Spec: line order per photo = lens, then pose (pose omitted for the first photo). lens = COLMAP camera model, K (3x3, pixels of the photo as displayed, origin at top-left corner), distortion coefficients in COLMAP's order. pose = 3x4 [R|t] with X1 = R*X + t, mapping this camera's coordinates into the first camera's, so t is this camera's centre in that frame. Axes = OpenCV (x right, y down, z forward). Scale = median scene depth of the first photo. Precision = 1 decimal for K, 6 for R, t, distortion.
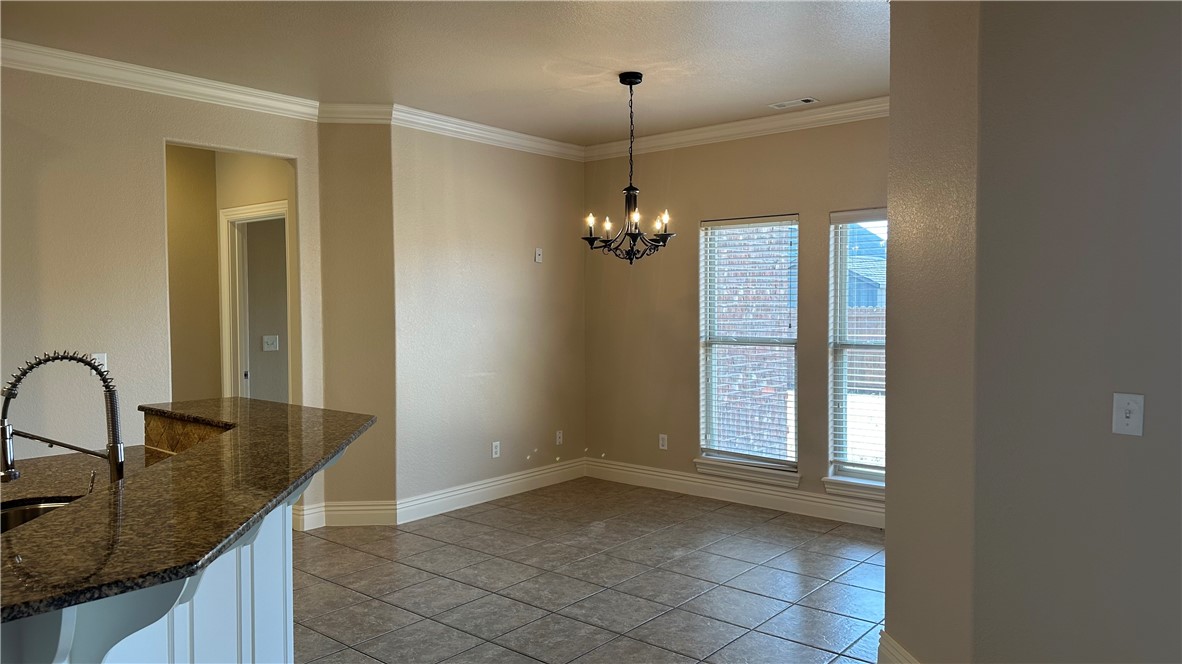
lens RADIAL K [[829.7, 0, 600.3], [0, 829.7, 330.3], [0, 0, 1]] dist [0.157487, -0.263173]
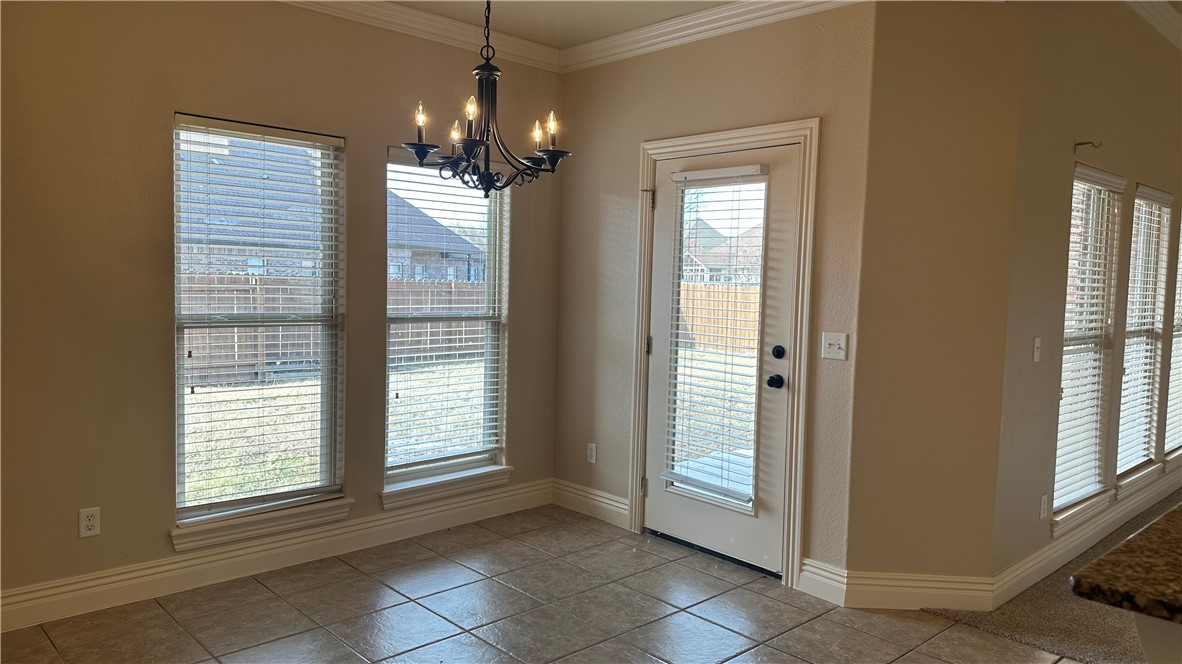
lens RADIAL K [[829.7, 0, 600.3], [0, 829.7, 330.3], [0, 0, 1]] dist [0.157487, -0.263173]
pose [[0.117388, -0.060530, 0.991240, -0.462908], [0.007745, 0.998166, 0.060036, -0.016969], [-0.993056, 0.000629, 0.117642, 0.709975]]
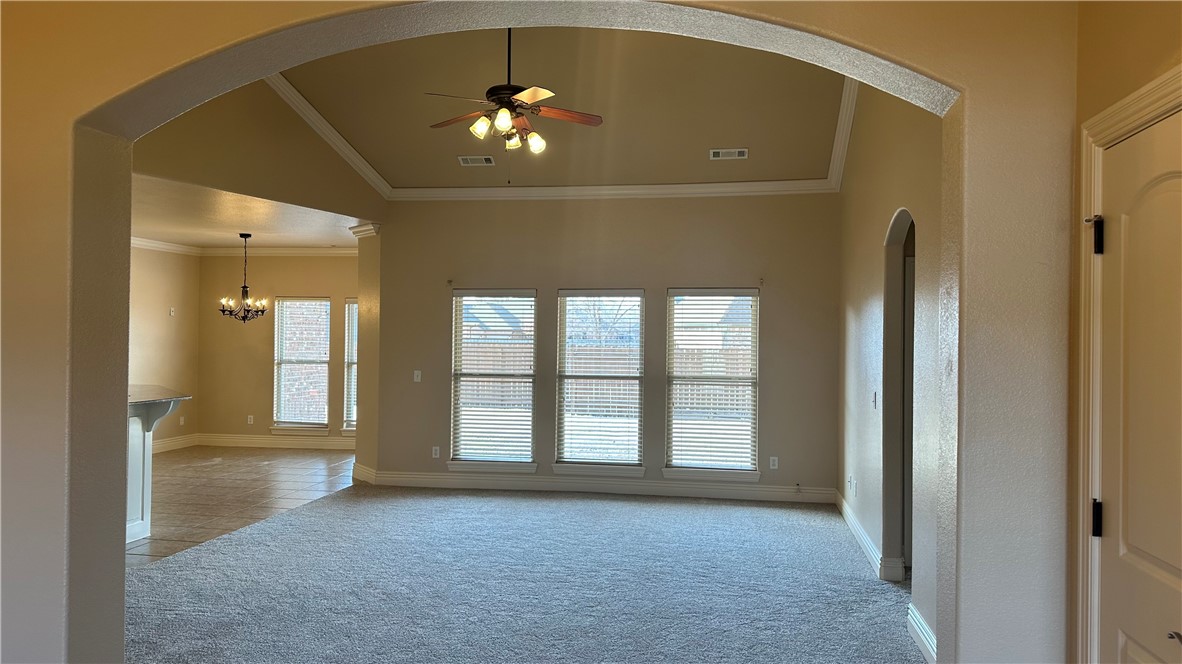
lens RADIAL K [[829.7, 0, 600.3], [0, 829.7, 330.3], [0, 0, 1]] dist [0.157487, -0.263173]
pose [[0.865343, 0.016641, 0.500904, -0.210806], [0.003697, 0.999209, -0.039583, 0.021311], [-0.501166, 0.036105, 0.864597, -1.062120]]
